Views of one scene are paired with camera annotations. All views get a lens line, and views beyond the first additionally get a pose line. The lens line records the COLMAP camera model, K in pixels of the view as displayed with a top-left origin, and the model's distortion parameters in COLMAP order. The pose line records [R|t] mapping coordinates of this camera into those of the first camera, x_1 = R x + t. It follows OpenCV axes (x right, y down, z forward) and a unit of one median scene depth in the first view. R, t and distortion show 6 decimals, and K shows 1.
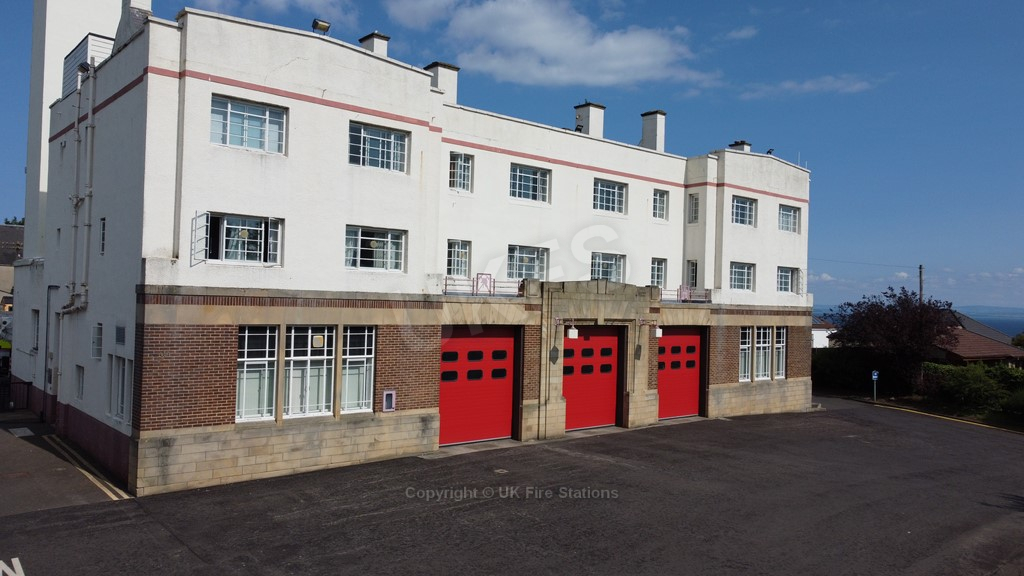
lens RADIAL K [[775.0, 0, 511.0], [0, 775.0, 286.4], [0, 0, 1]] dist [0.008993, -0.012092]
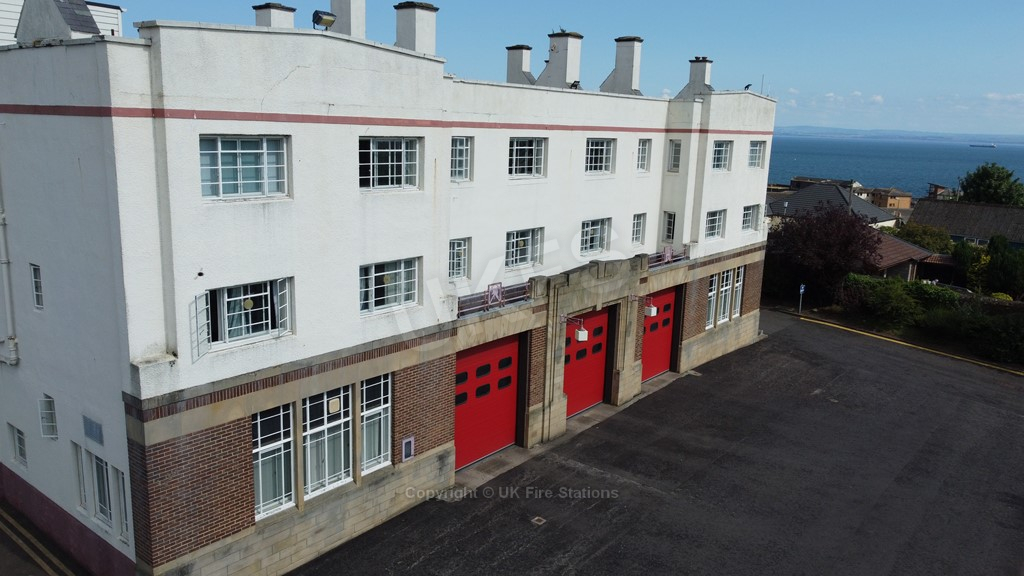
lens RADIAL K [[775.0, 0, 511.2], [0, 775.0, 287.6], [0, 0, 1]] dist [0.008993, -0.012092]
pose [[0.982600, -0.033639, 0.182662, -0.169330], [-0.009373, 0.973228, 0.229651, -0.204812], [-0.185497, -0.227367, 0.955979, 0.144896]]
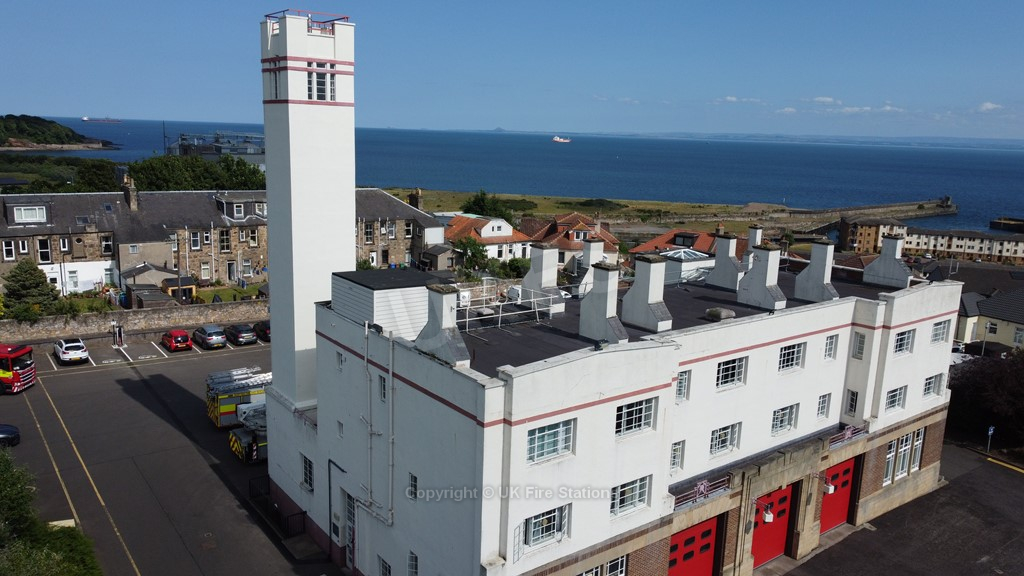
lens RADIAL K [[775.0, 0, 512.0], [0, 775.0, 288.0], [0, 0, 1]] dist [0.008993, -0.012092]
pose [[0.998272, 0.017562, -0.056071, -0.252324], [-0.004956, 0.976051, 0.217485, -0.538953], [0.058547, -0.216832, 0.974452, -0.109880]]
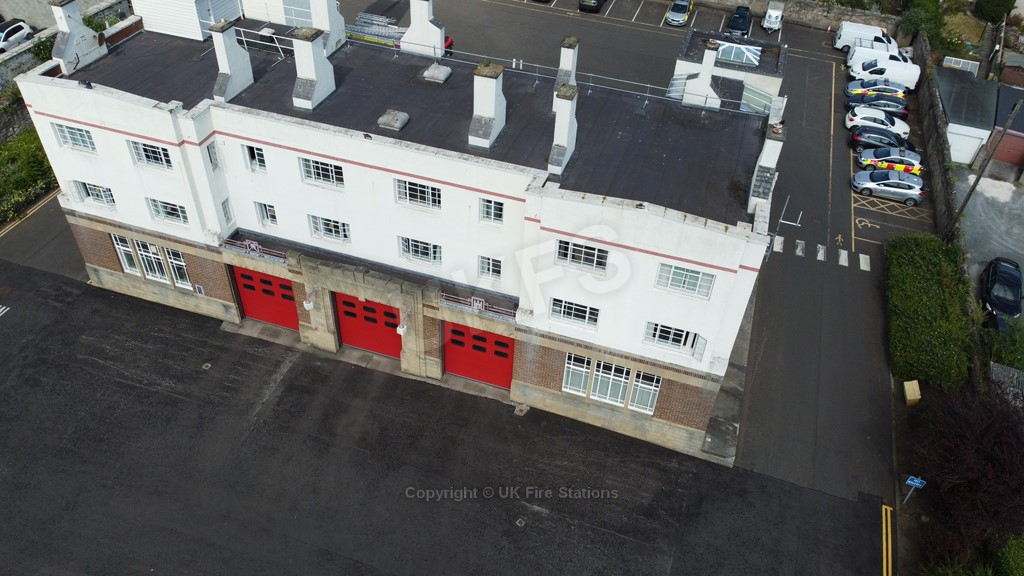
lens RADIAL K [[775.0, 0, 511.2], [0, 775.0, 286.0], [0, 0, 1]] dist [0.008993, -0.012092]
pose [[0.518398, 0.559273, -0.646899, 1.079943], [-0.011808, 0.761092, 0.648536, -0.810591], [0.855058, -0.328561, 0.401152, 0.778083]]
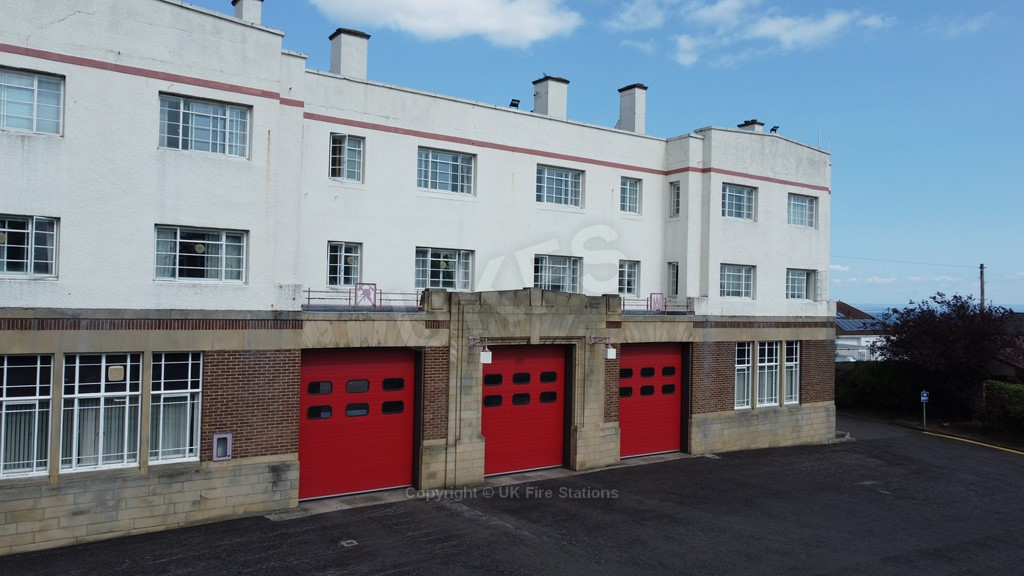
lens RADIAL K [[775.0, 0, 510.9], [0, 775.0, 287.1], [0, 0, 1]] dist [0.008993, -0.012092]
pose [[0.995124, -0.008181, -0.098295, 0.183939], [0.008068, 0.999966, -0.001546, -0.009747], [0.098304, 0.000746, 0.995156, 0.208110]]
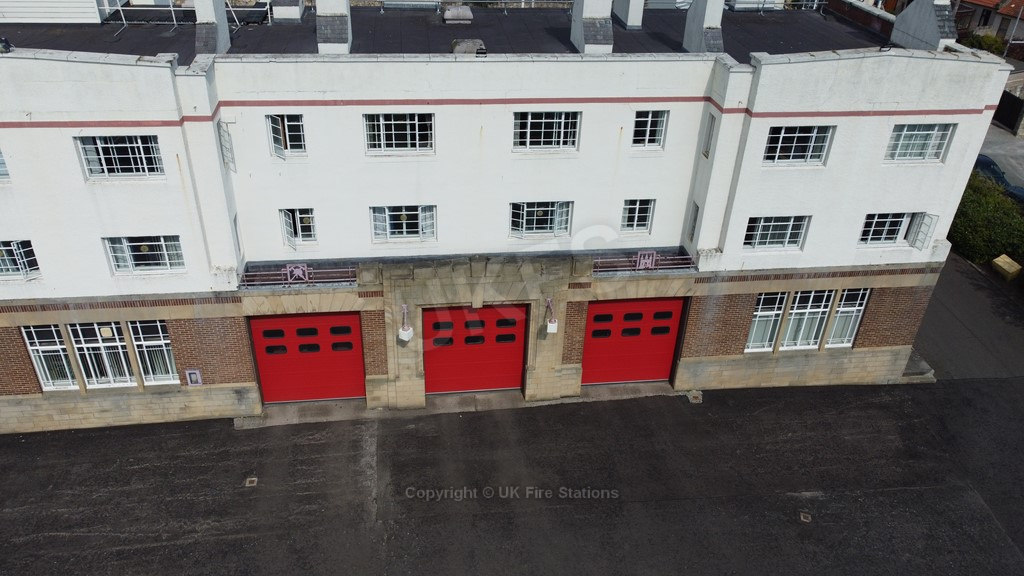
lens RADIAL K [[775.0, 0, 511.6], [0, 775.0, 286.1], [0, 0, 1]] dist [0.008993, -0.012092]
pose [[0.837856, 0.292854, -0.460689, 0.573318], [-0.002183, 0.845710, 0.533638, -0.457320], [0.545887, -0.446106, 0.709222, 0.460171]]
